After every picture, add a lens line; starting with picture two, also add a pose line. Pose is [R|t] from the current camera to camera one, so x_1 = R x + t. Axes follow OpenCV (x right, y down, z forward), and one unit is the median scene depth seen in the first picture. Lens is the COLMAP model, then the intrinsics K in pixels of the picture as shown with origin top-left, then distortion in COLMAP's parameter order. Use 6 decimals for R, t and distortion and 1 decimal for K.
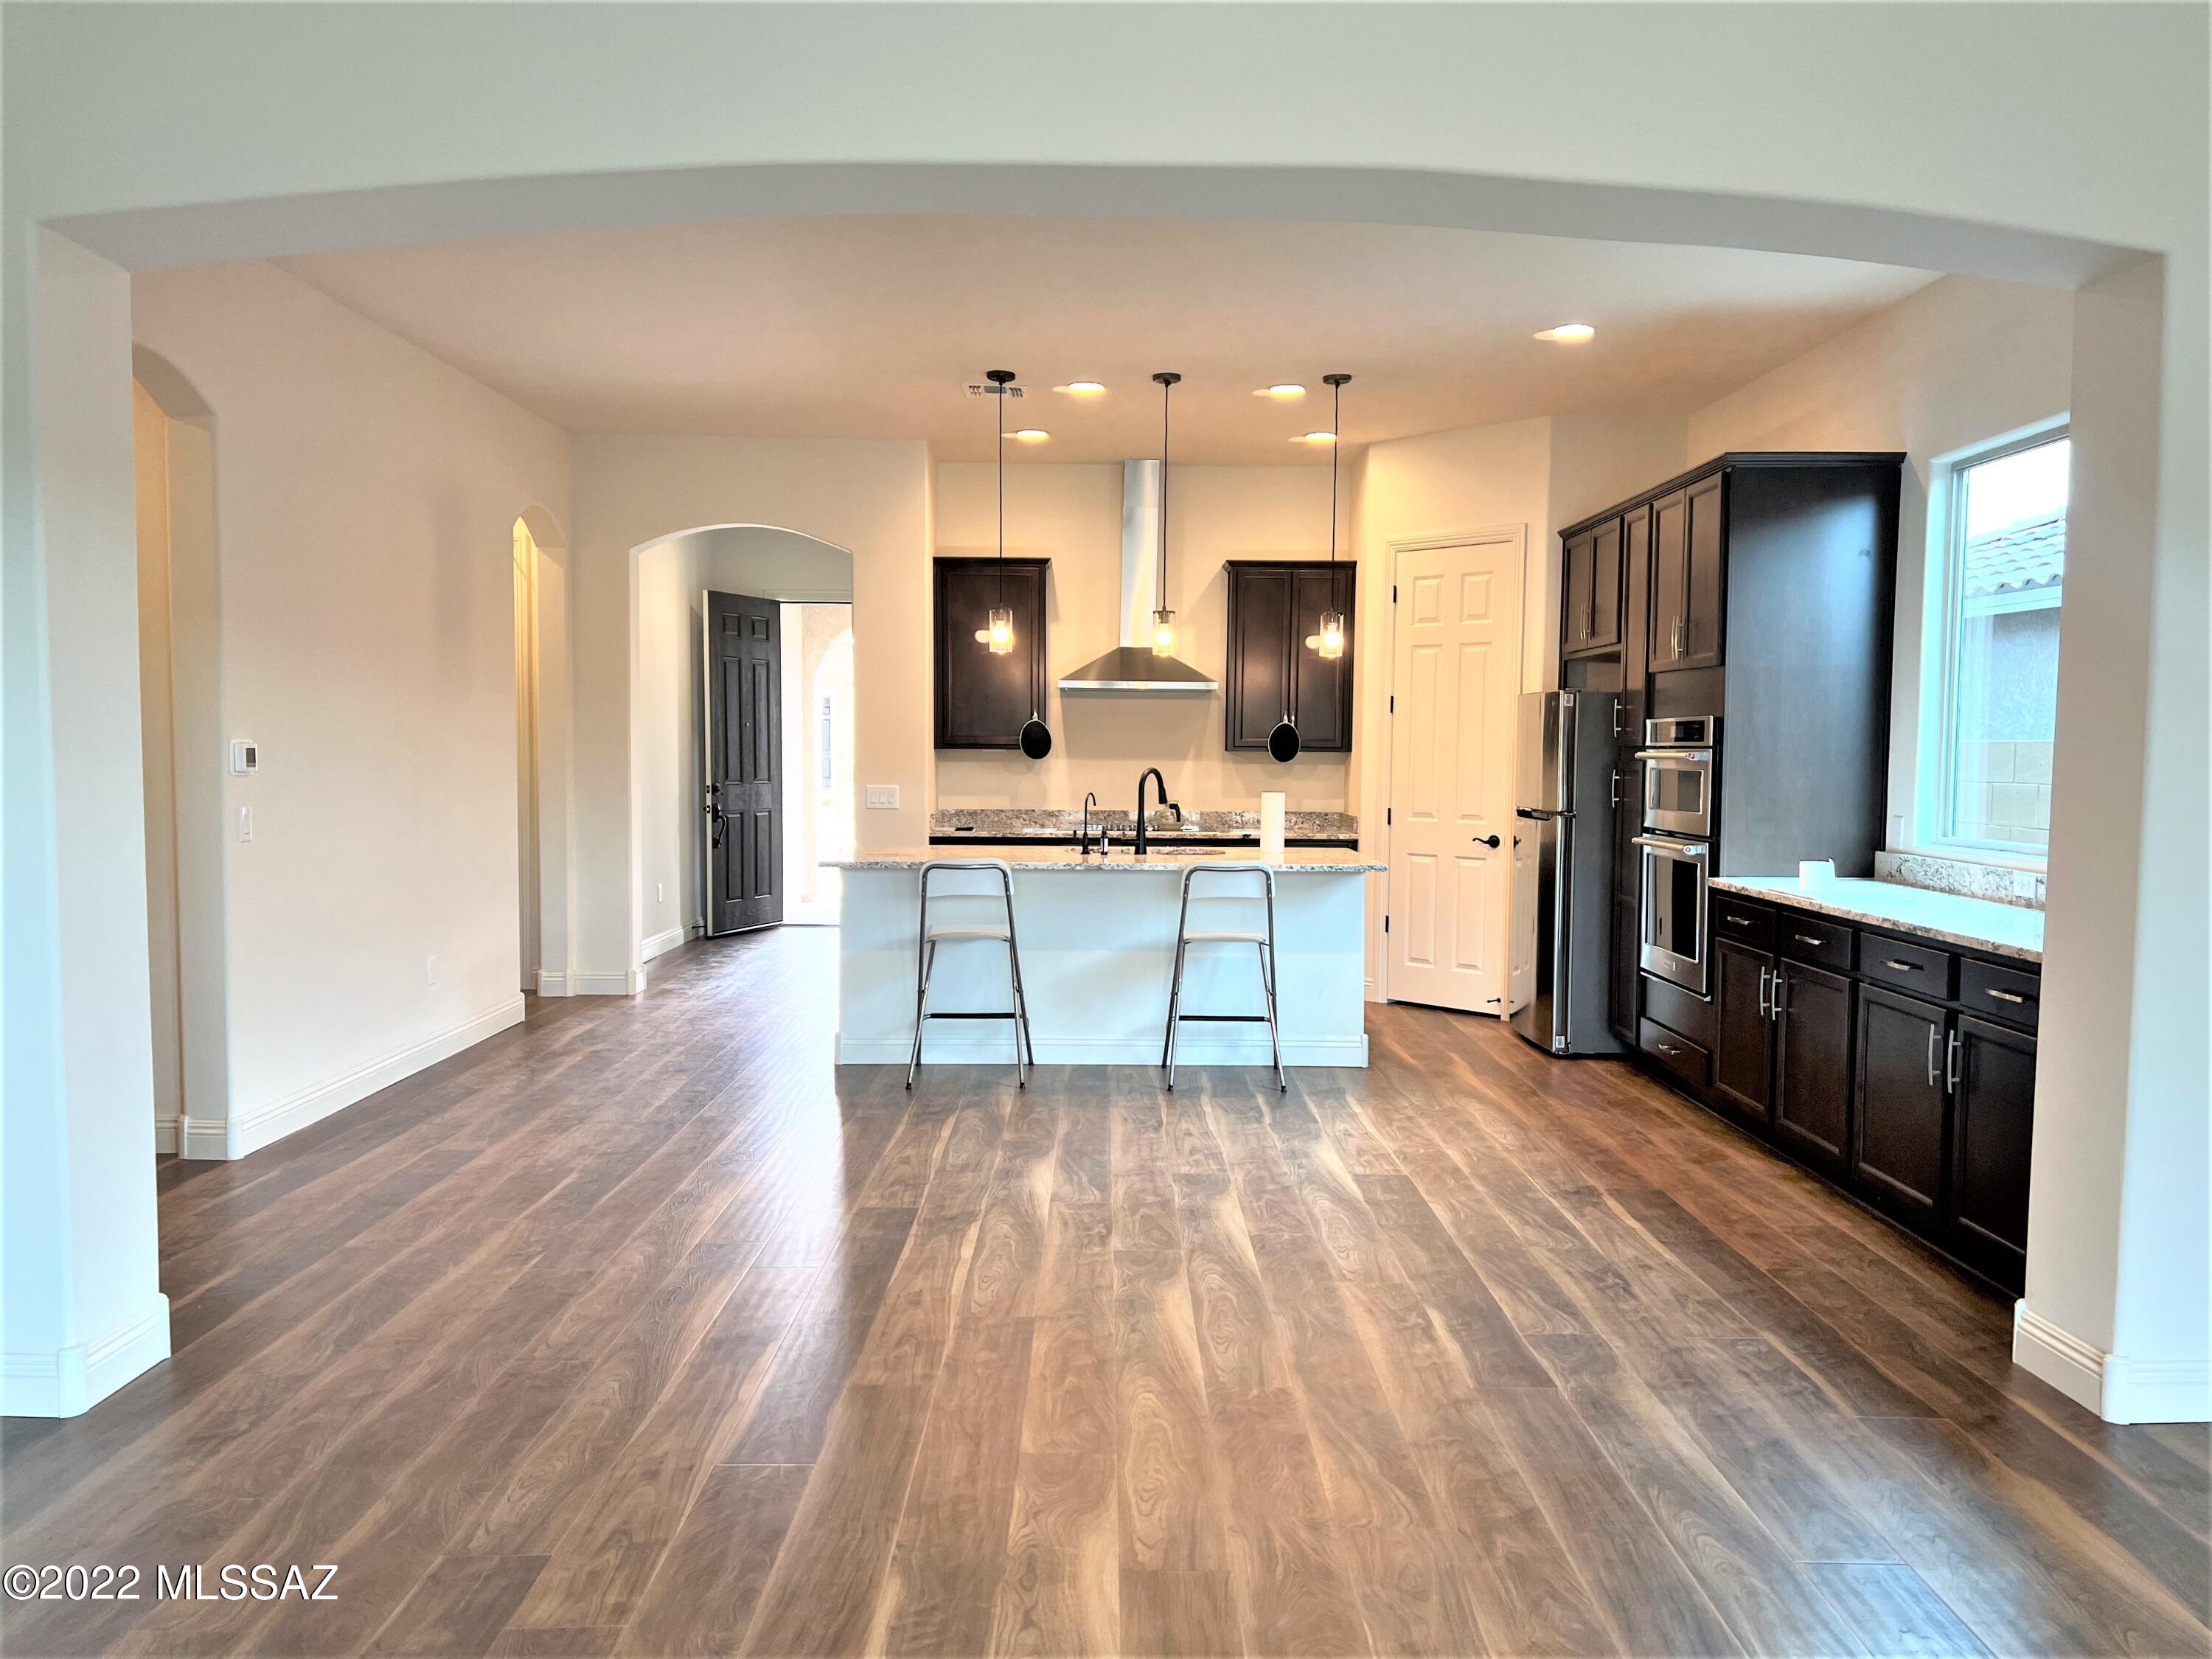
lens RADIAL K [[1657.8, 0, 1129.1], [0, 1657.8, 834.9], [0, 0, 1]] dist [0.036096, -0.031372]
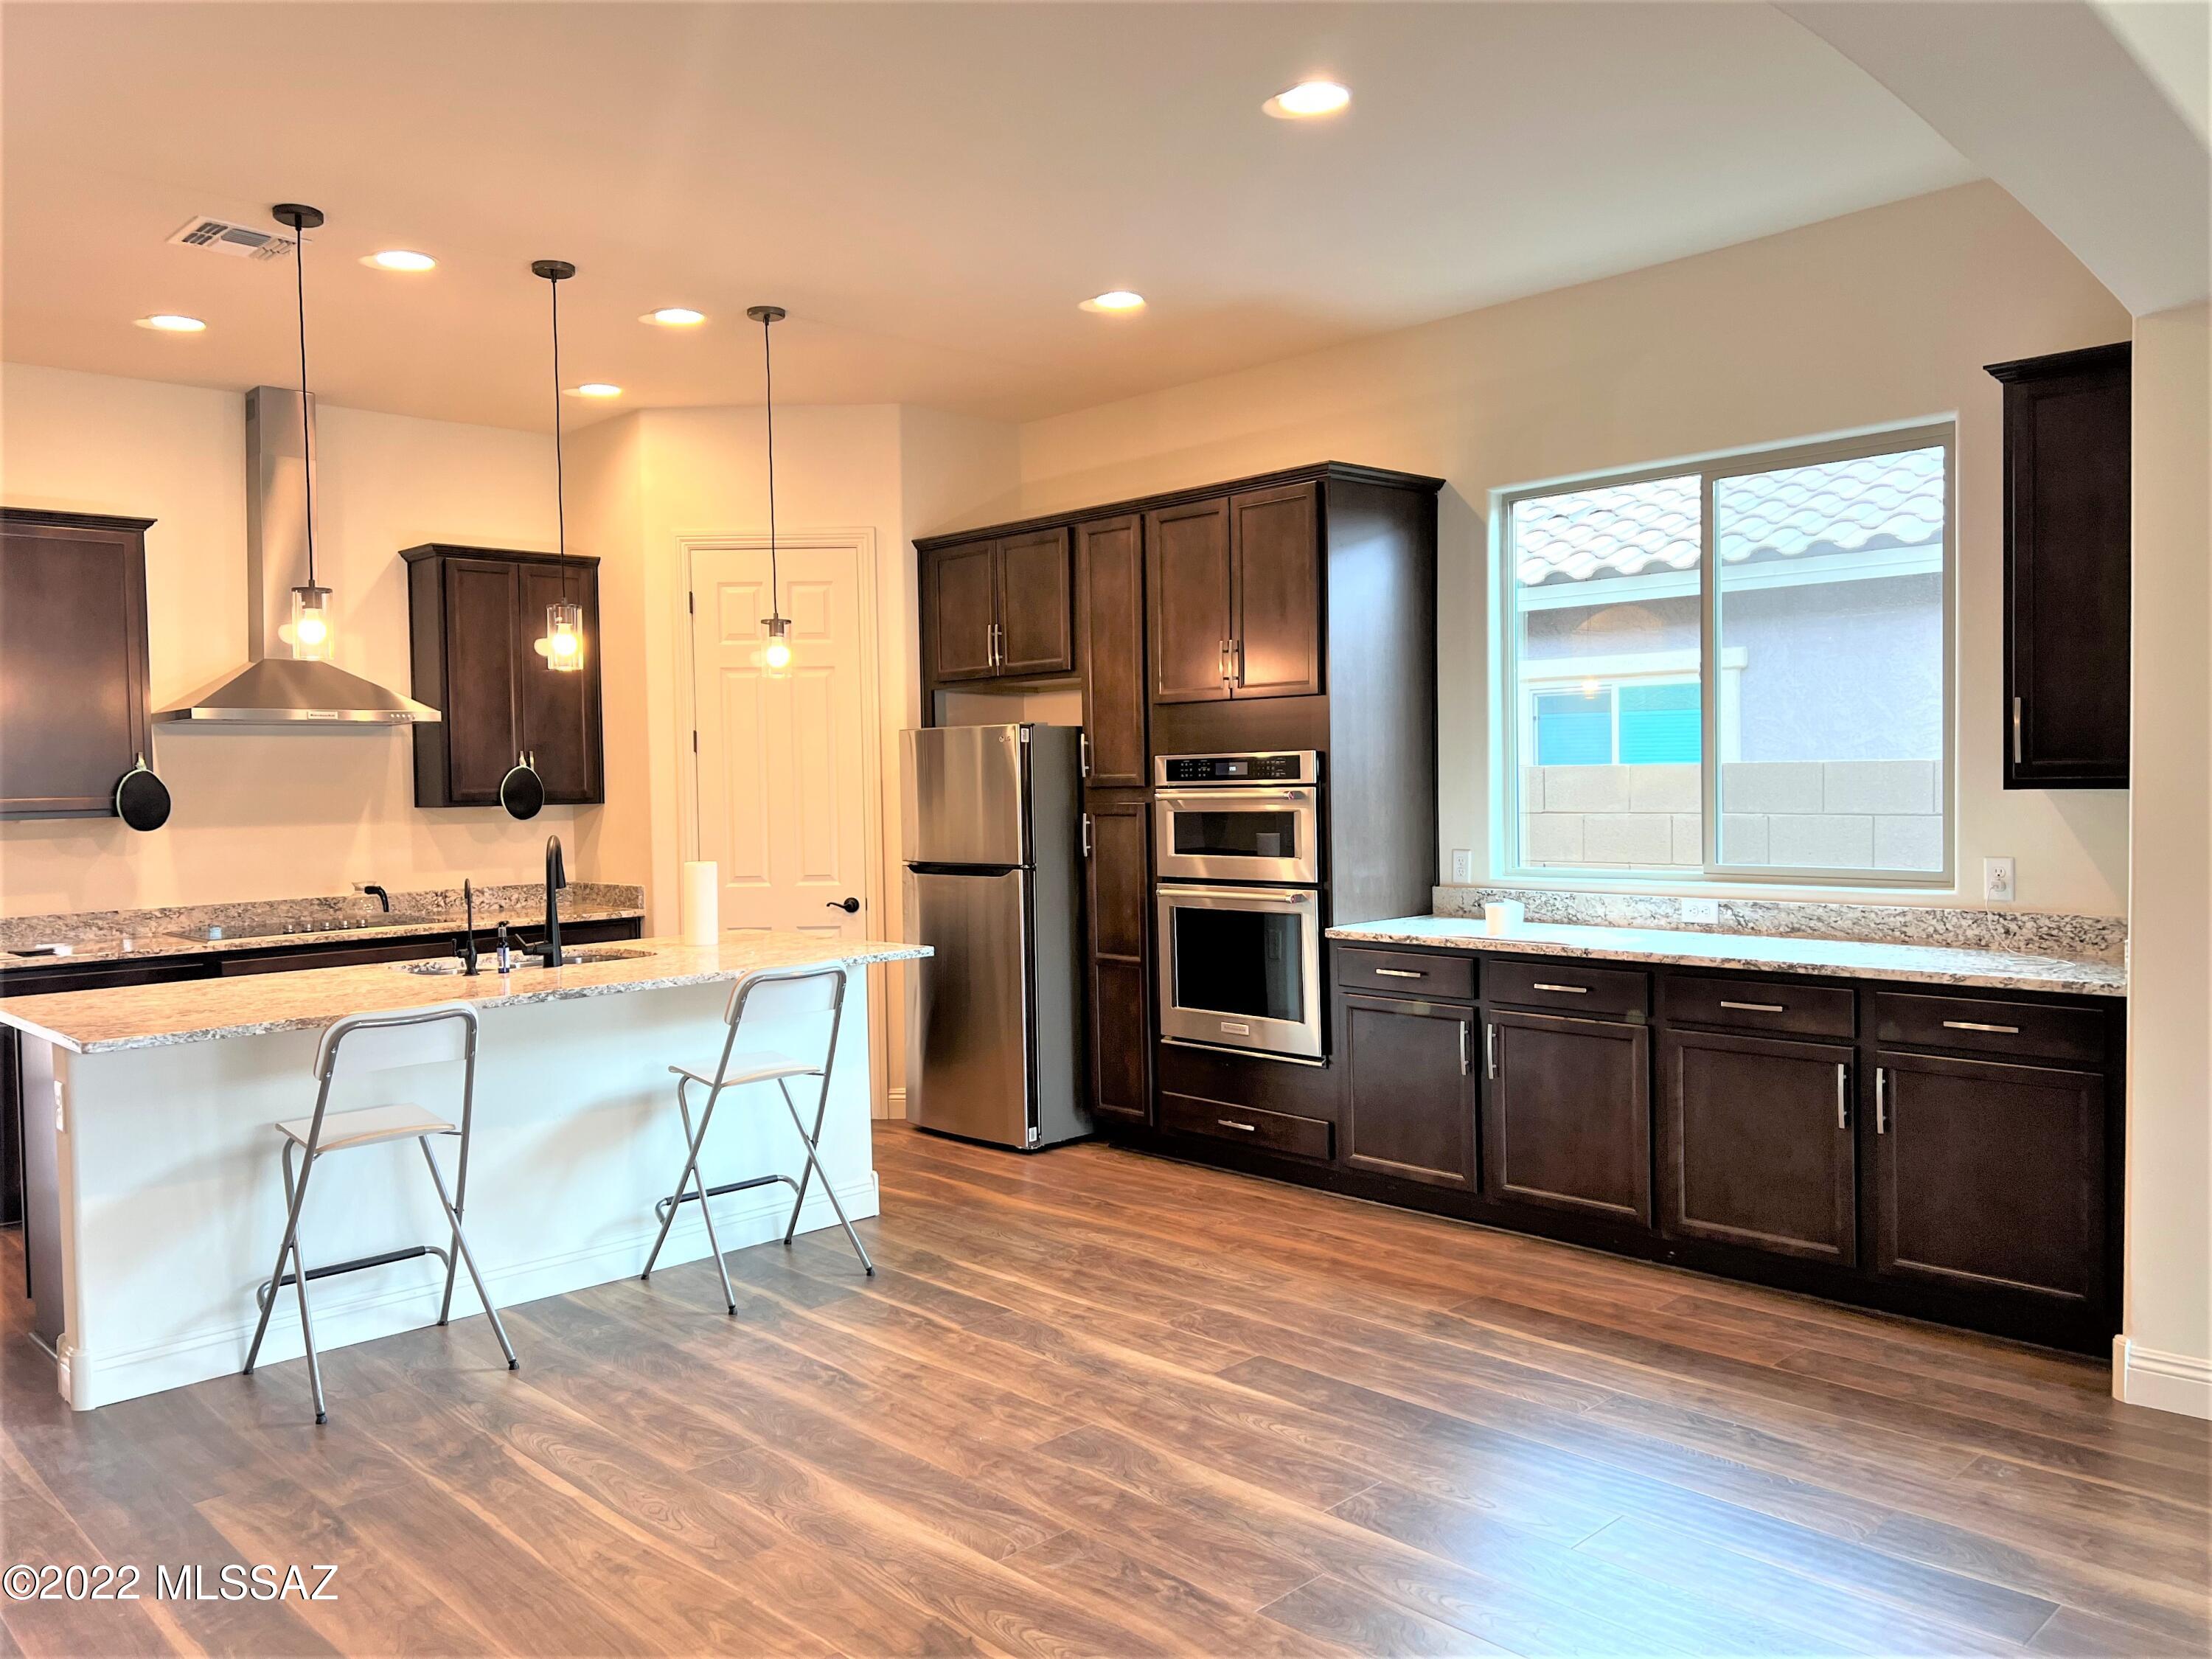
lens RADIAL K [[1657.8, 0, 1120.3], [0, 1657.8, 816.8], [0, 0, 1]] dist [0.036096, -0.031372]
pose [[0.725624, -0.040129, 0.686920, -0.395062], [0.062591, 0.998009, -0.007815, -0.039780], [-0.685239, 0.048666, 0.726691, 0.480564]]
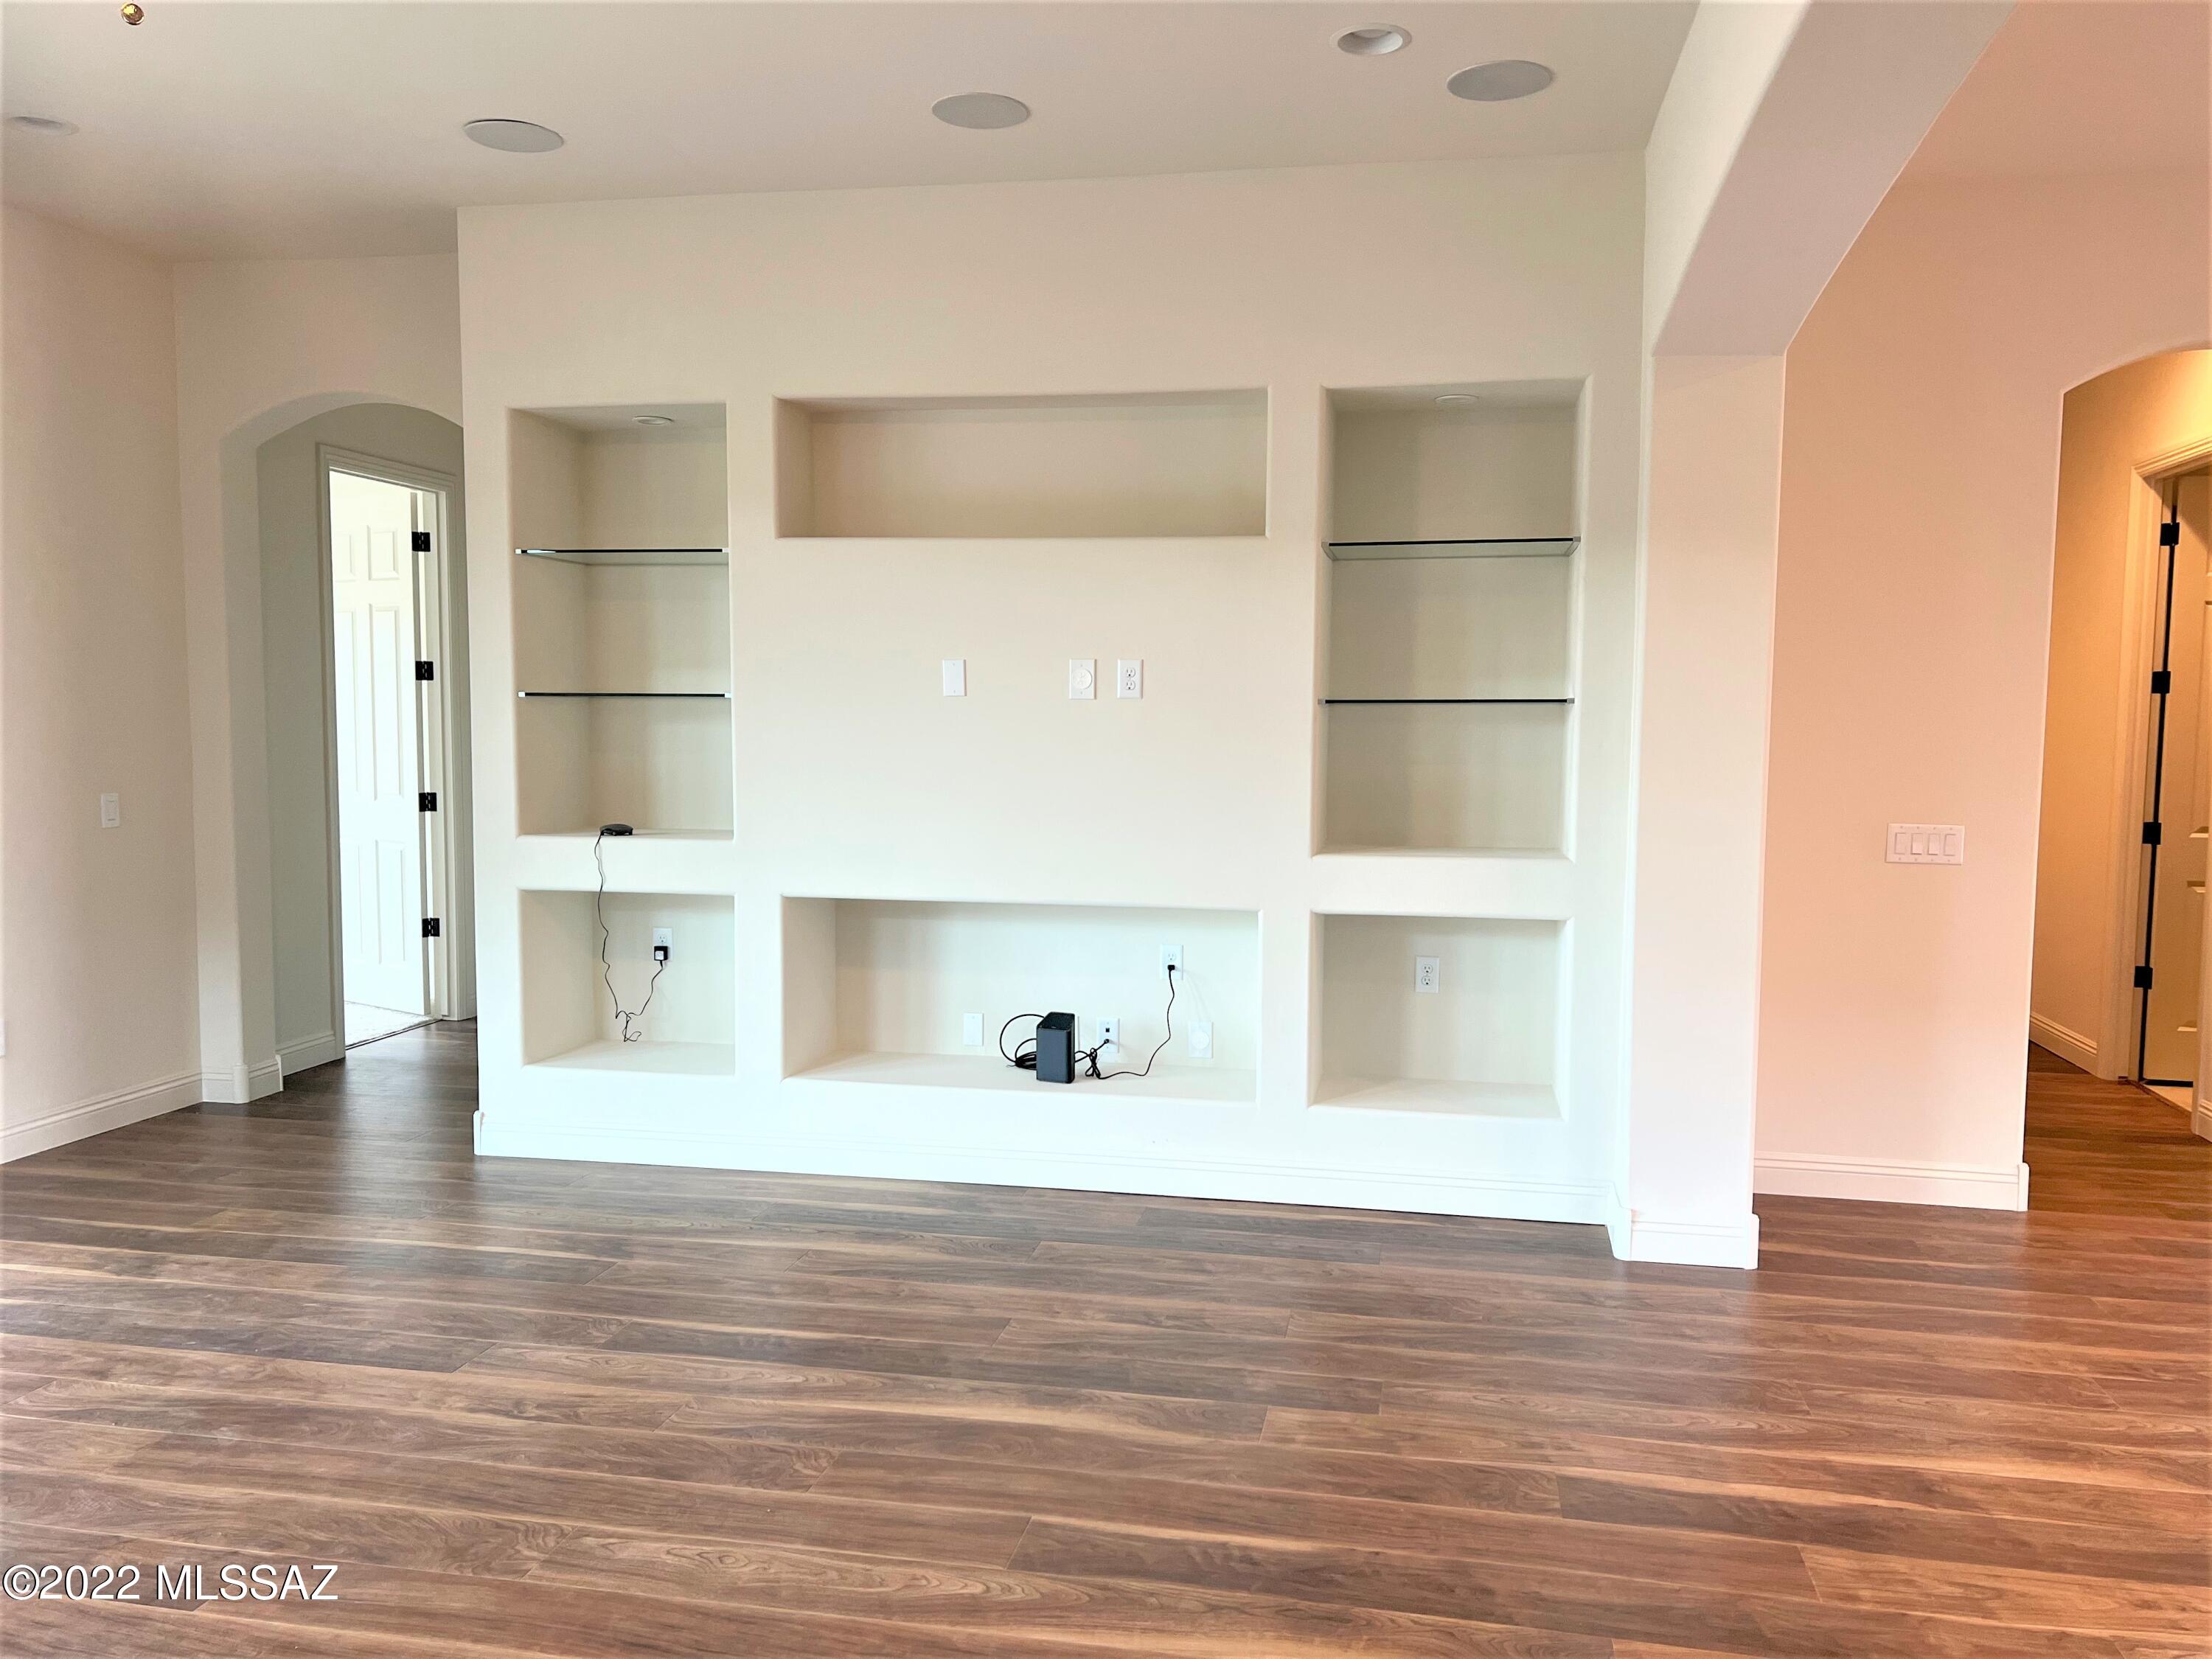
lens RADIAL K [[1657.8, 0, 1109.6], [0, 1657.8, 838.9], [0, 0, 1]] dist [0.036096, -0.031372]
pose [[-0.212921, 0.071621, -0.974441, 0.461822], [-0.061073, 0.994384, 0.086432, -0.048544], [0.975159, 0.077915, -0.207351, 0.539249]]
